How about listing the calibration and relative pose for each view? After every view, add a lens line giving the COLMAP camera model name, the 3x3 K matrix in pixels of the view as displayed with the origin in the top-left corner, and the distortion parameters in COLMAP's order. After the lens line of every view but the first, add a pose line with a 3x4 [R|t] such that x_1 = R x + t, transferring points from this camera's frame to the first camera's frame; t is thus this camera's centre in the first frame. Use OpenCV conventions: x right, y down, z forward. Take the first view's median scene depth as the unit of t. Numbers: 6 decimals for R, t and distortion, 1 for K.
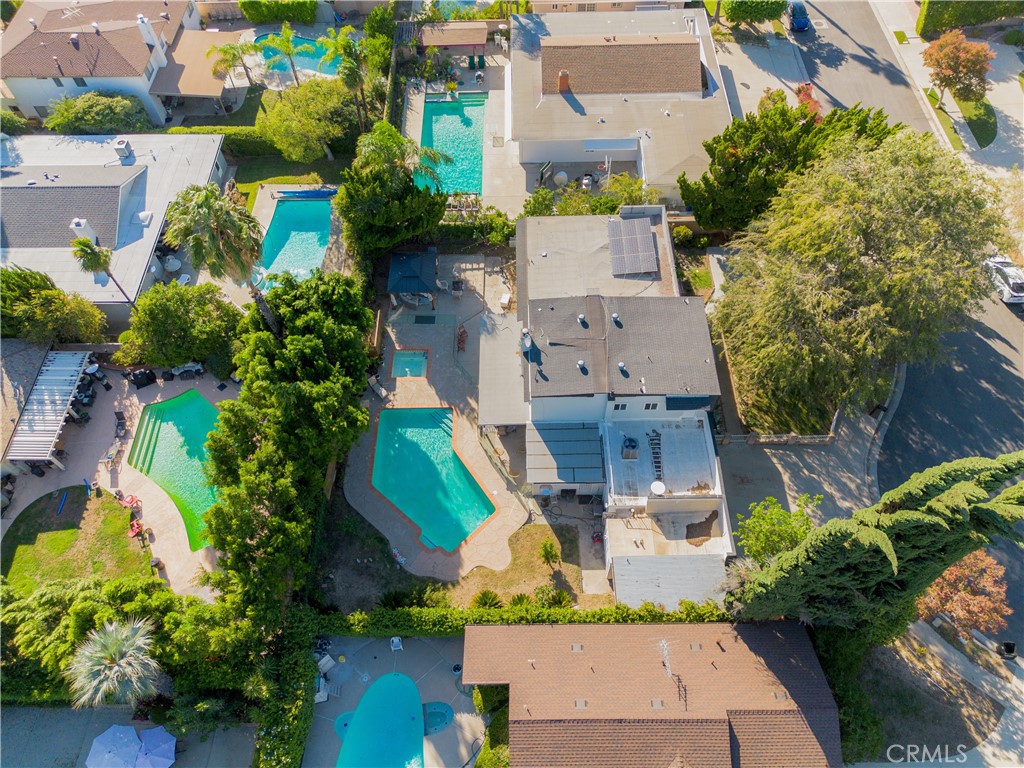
lens RADIAL K [[727.7, 0, 513.9], [0, 727.7, 384.2], [0, 0, 1]] dist [0.049882, -0.036108]
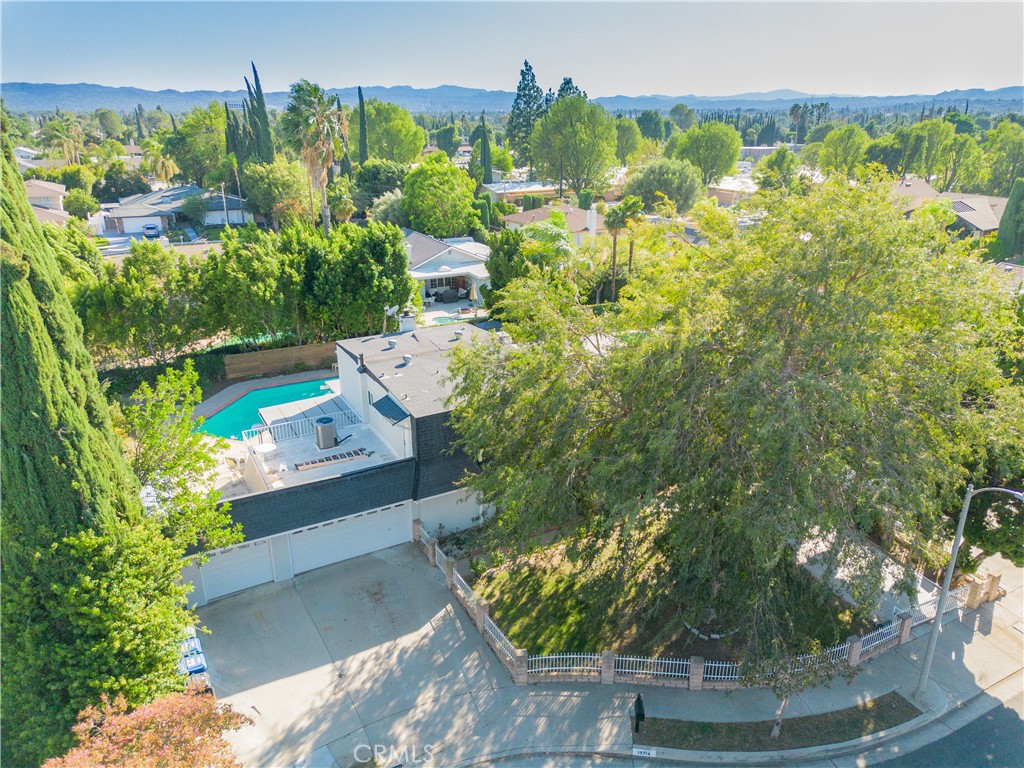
lens RADIAL K [[727.7, 0, 518.8], [0, 727.7, 380.3], [0, 0, 1]] dist [0.049882, -0.036108]
pose [[0.484701, 0.316565, -0.815384, 0.773597], [-0.735741, 0.651692, -0.184345, 0.040201], [0.473022, 0.689264, 0.548786, 0.581473]]
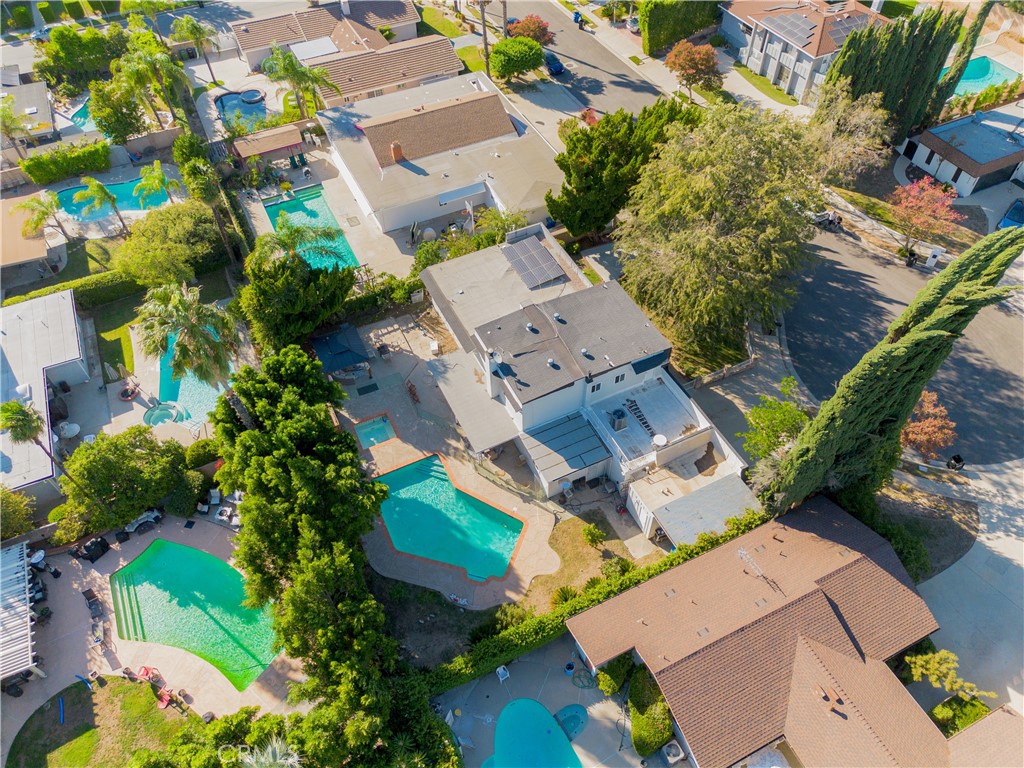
lens RADIAL K [[727.7, 0, 515.1], [0, 727.7, 384.1], [0, 0, 1]] dist [0.049882, -0.036108]
pose [[0.902983, -0.325638, 0.280325, -0.243457], [0.358486, 0.930621, -0.073704, 0.057471], [-0.236875, 0.167046, 0.957071, -0.013180]]
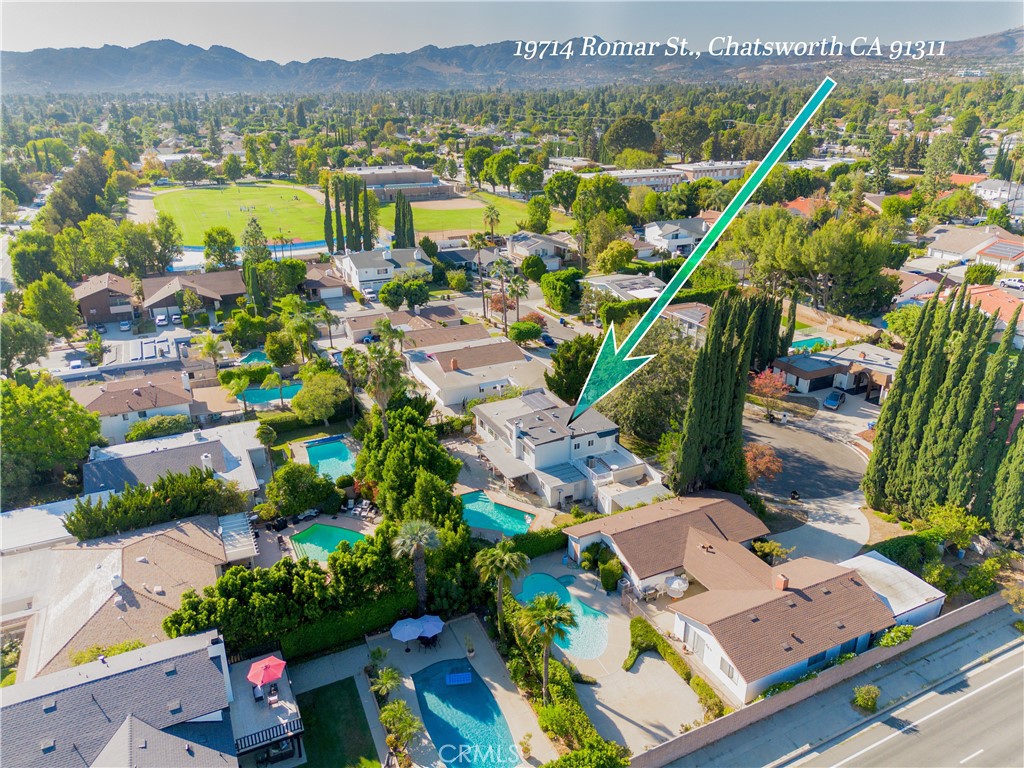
lens RADIAL K [[727.7, 0, 510.8], [0, 727.7, 383.5], [0, 0, 1]] dist [0.049882, -0.036108]
pose [[0.904090, -0.146156, 0.401572, -0.676360], [0.350964, 0.790078, -0.502595, 0.720493], [-0.243816, 0.595328, 0.765597, -0.452483]]
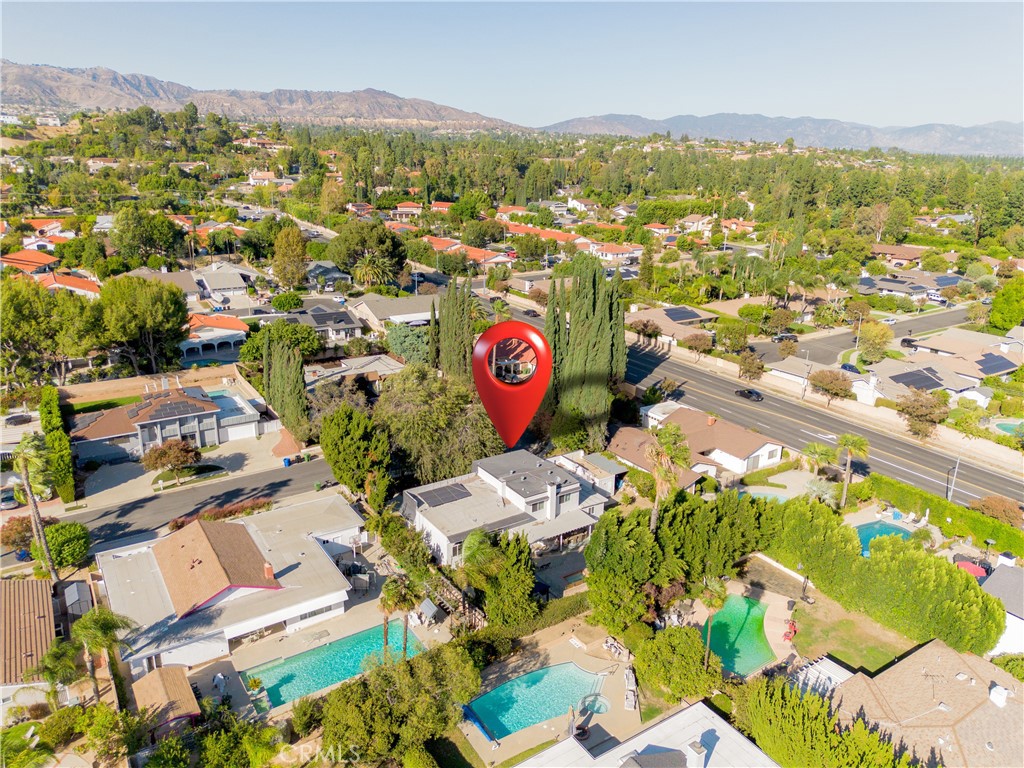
lens RADIAL K [[727.7, 0, 513.4], [0, 727.7, 384.9], [0, 0, 1]] dist [0.049882, -0.036108]
pose [[-0.555359, -0.245014, 0.794698, -1.179891], [0.690197, 0.397274, 0.604815, -1.198985], [-0.463901, 0.884387, -0.051521, 0.850825]]
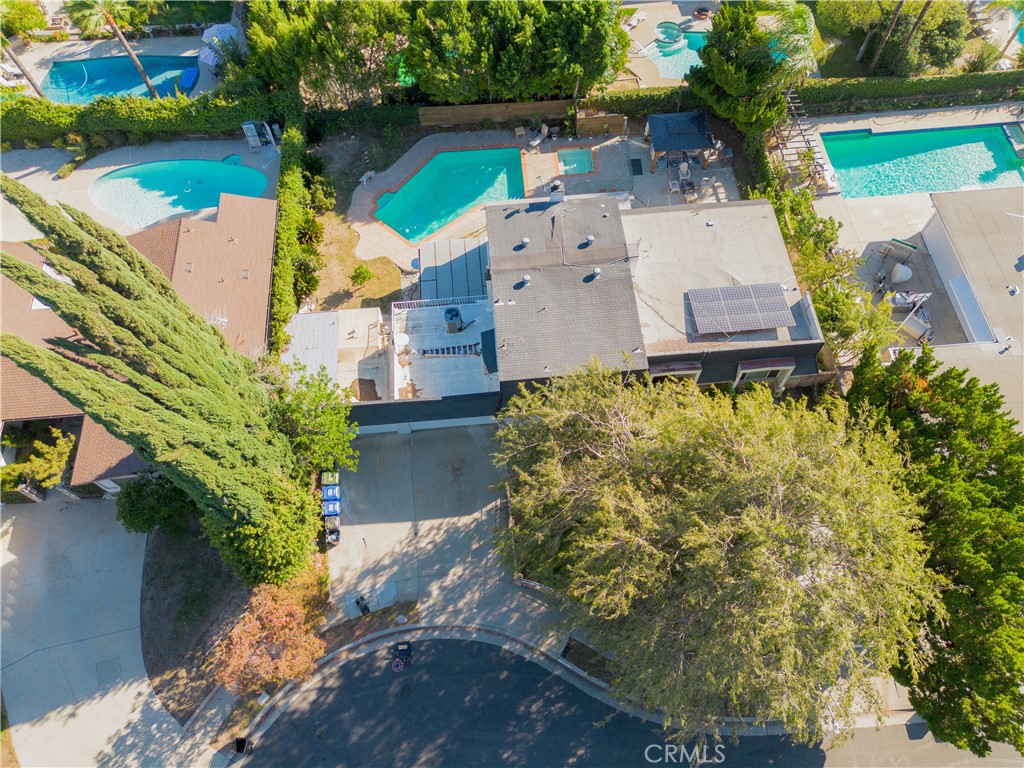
lens RADIAL K [[727.7, 0, 520.8], [0, 727.7, 379.7], [0, 0, 1]] dist [0.049882, -0.036108]
pose [[0.077266, 0.886369, -0.456487, 0.593950], [-0.825785, 0.313450, 0.468858, -0.356066], [0.558667, 0.340733, 0.756170, 0.339455]]
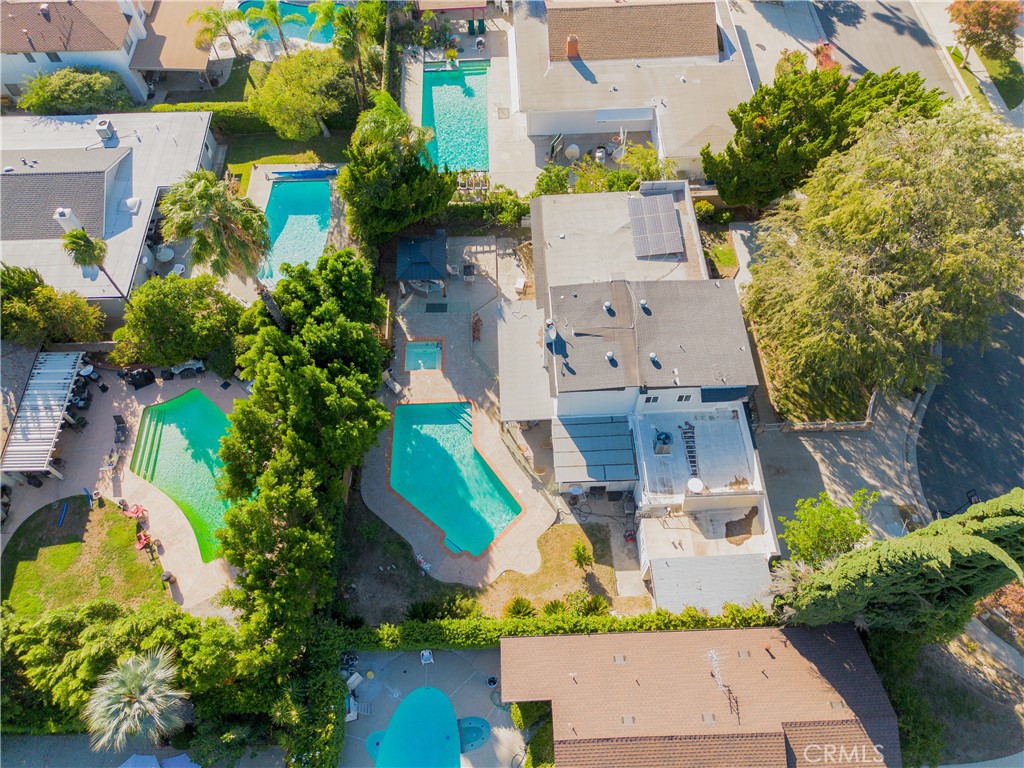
lens RADIAL K [[727.7, 0, 514.0], [0, 727.7, 384.2], [0, 0, 1]] dist [0.049882, -0.036108]
pose [[0.999525, -0.026264, 0.016110, -0.043767], [0.025487, 0.998585, 0.046669, -0.034329], [-0.017313, -0.046236, 0.998780, 0.051459]]
